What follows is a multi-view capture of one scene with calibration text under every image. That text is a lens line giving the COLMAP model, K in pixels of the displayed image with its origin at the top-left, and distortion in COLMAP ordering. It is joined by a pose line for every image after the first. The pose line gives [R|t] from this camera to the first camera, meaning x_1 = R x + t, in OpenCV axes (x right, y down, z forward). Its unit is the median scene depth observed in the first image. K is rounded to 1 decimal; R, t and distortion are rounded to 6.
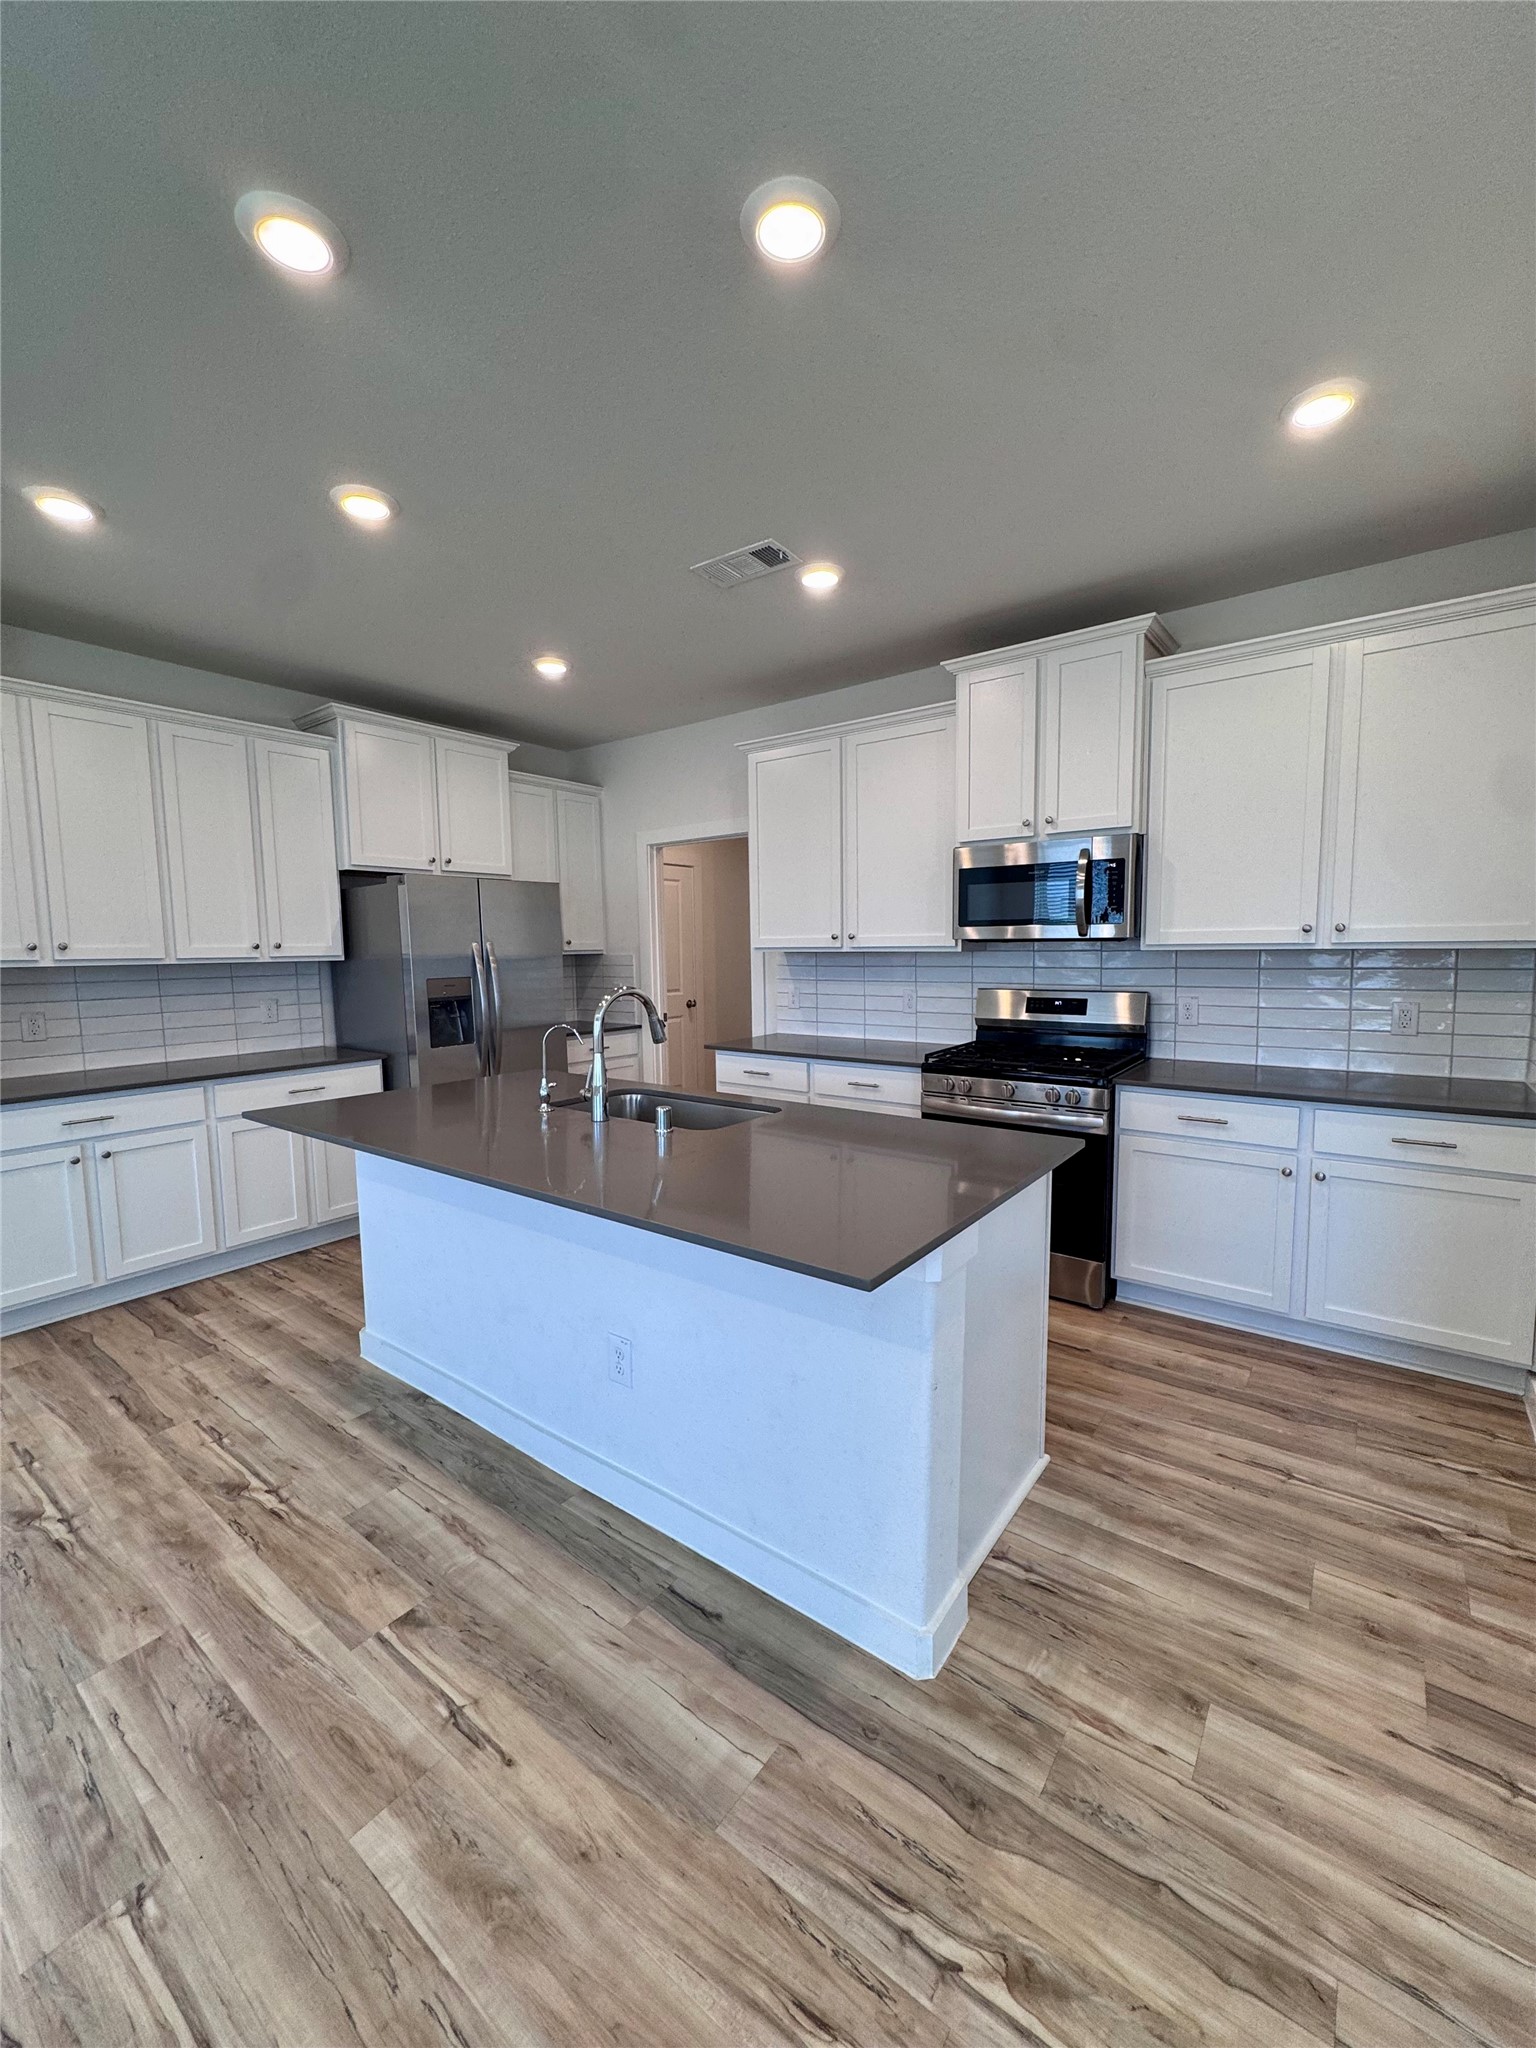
lens RADIAL K [[819.0, 0, 775.8], [0, 819.0, 1025.2], [0, 0, 1]] dist [-0.003504, 0.000094]
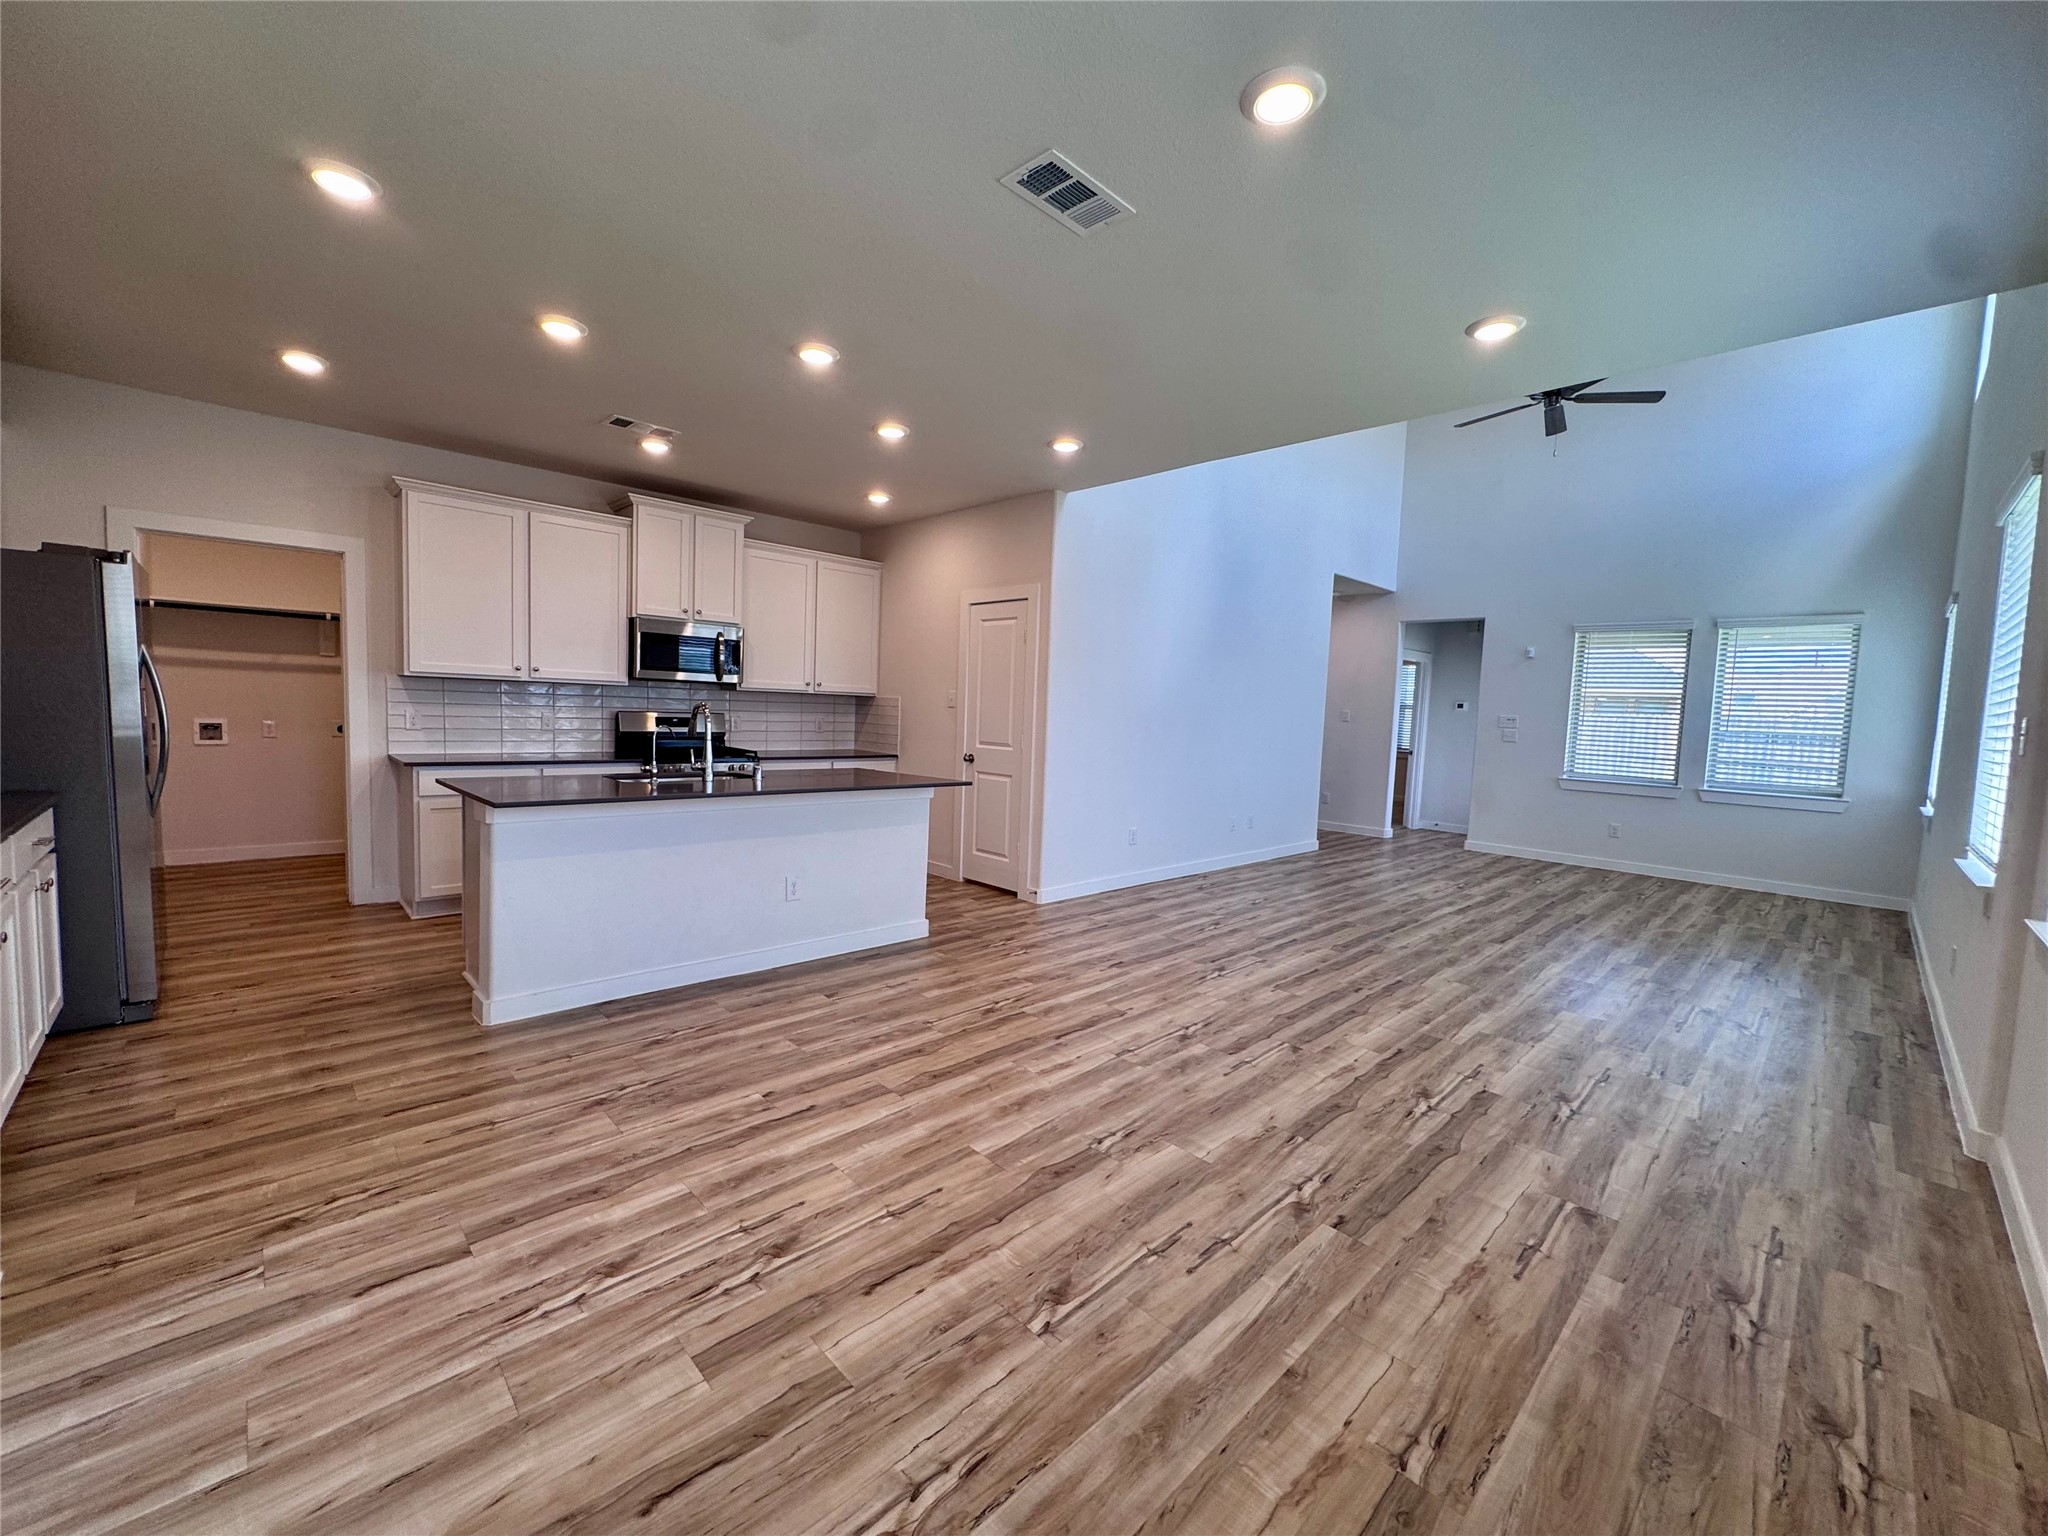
lens RADIAL K [[818.3, 0, 1022.1], [0, 818.3, 766.4], [0, 0, 1]] dist [-0.005313, 0.000820]
pose [[0.162429, -0.051725, 0.985364, -1.887631], [0.057011, 0.997449, 0.042962, 0.055540], [-0.985072, 0.049198, 0.164963, 0.099953]]
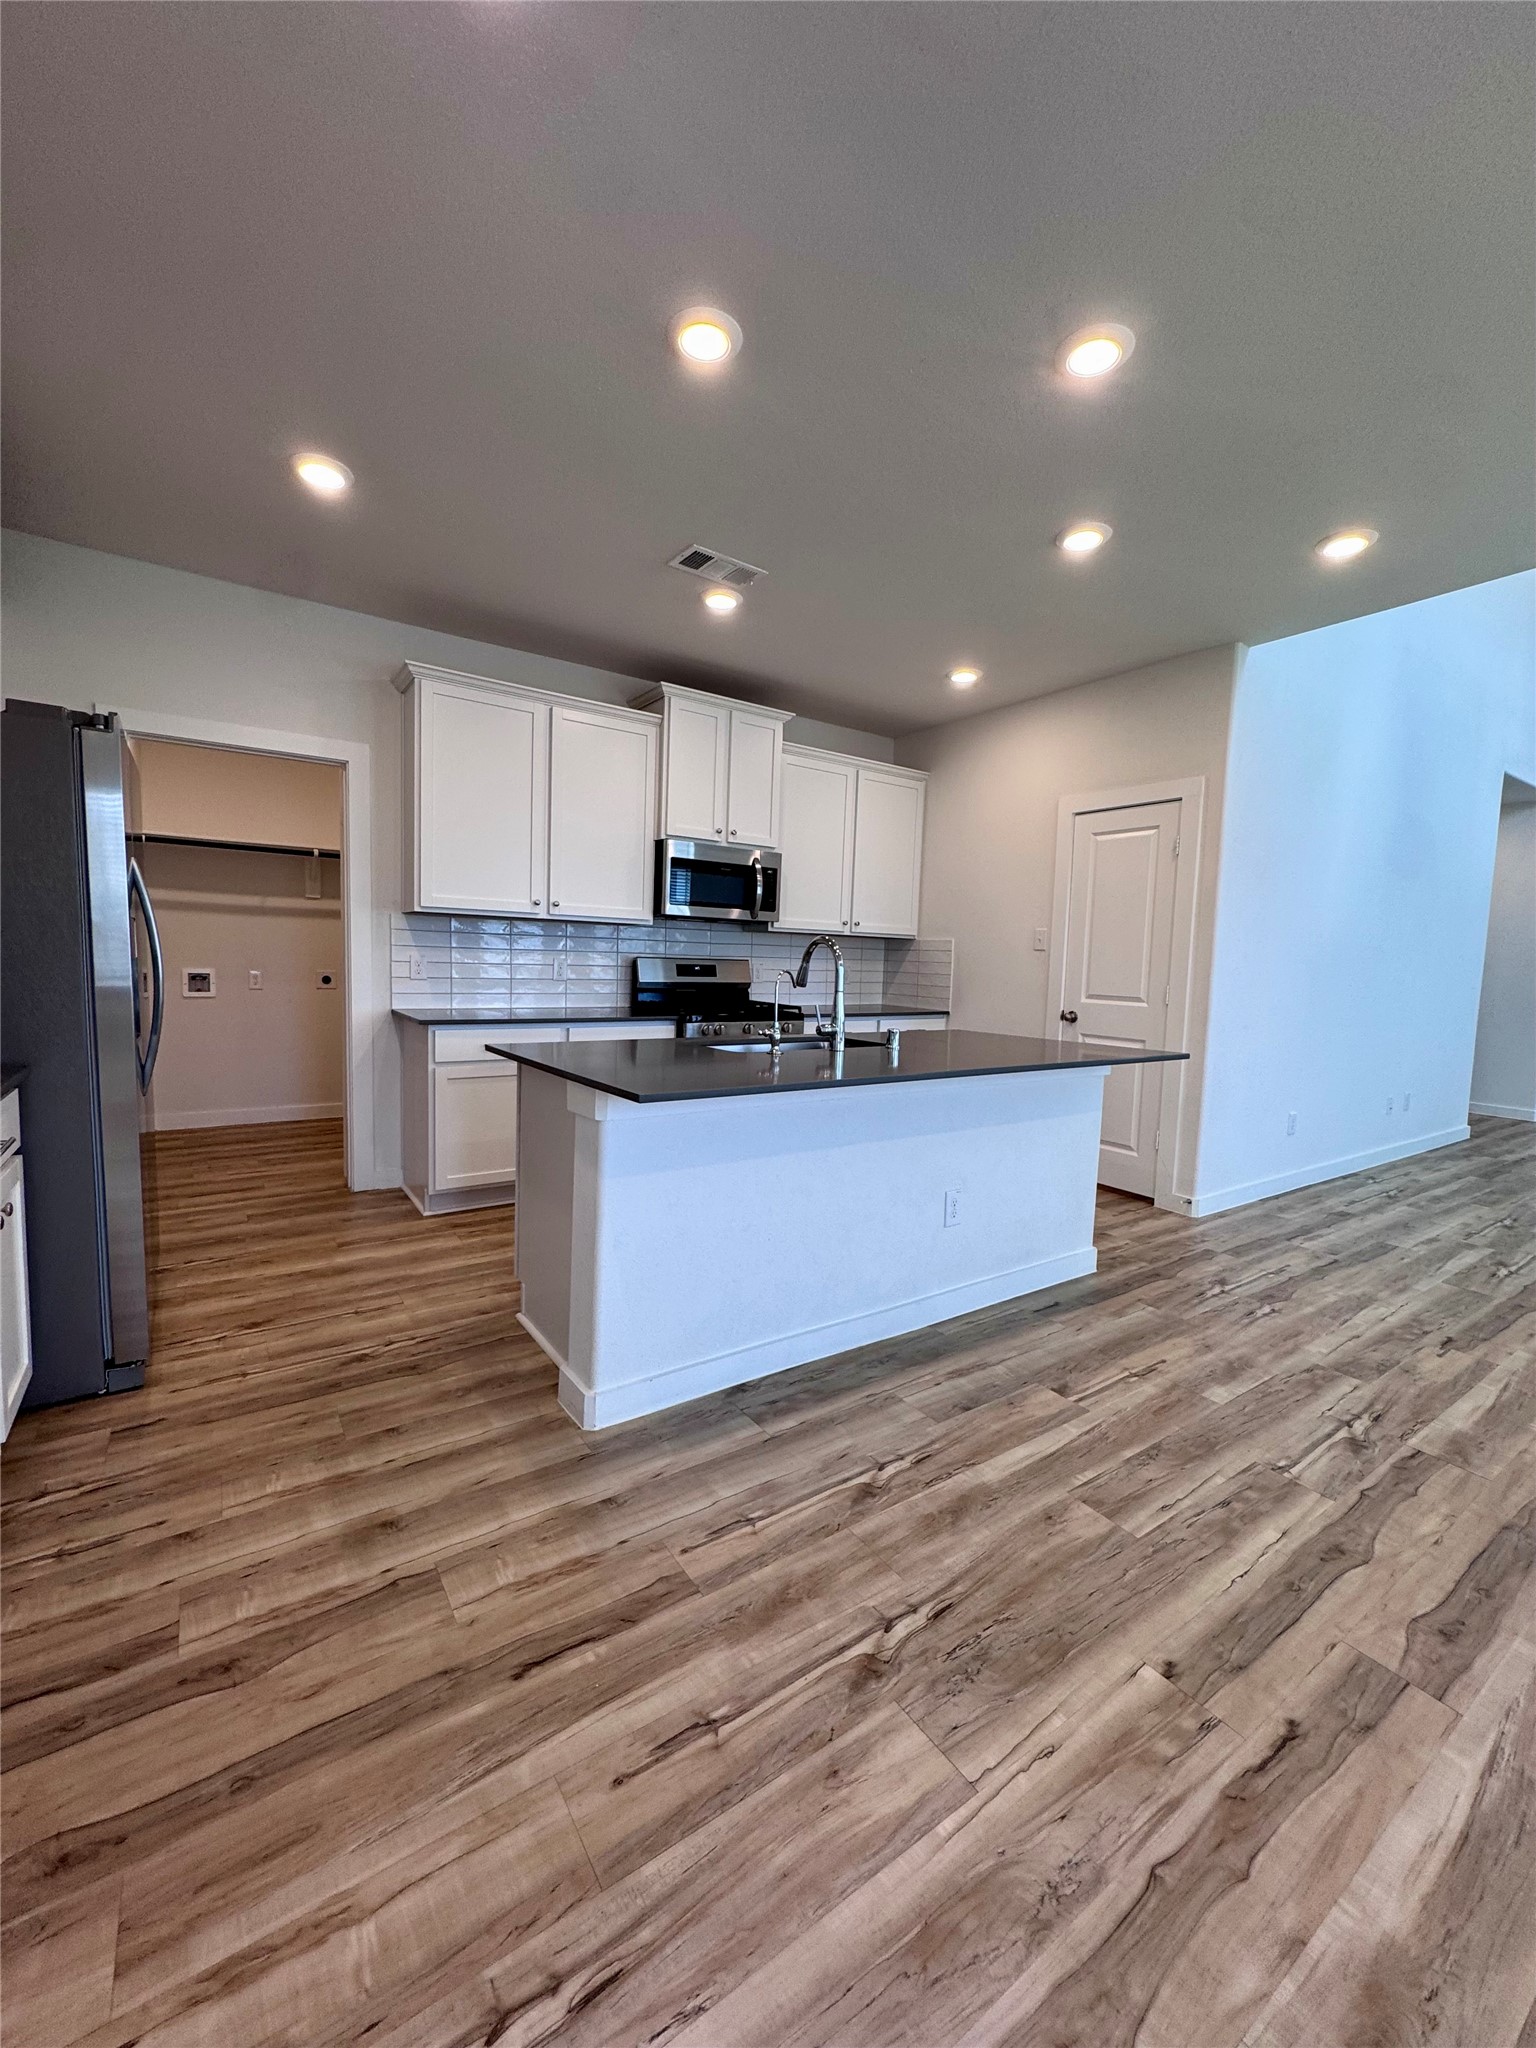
lens RADIAL K [[818.3, 0, 768.0], [0, 818.3, 1024.0], [0, 0, 1]] dist [-0.005313, 0.000820]
pose [[0.321446, -0.054085, 0.945382, -1.440439], [0.057042, 0.997660, 0.037681, 0.032223], [-0.945208, 0.041814, 0.323779, 0.772339]]
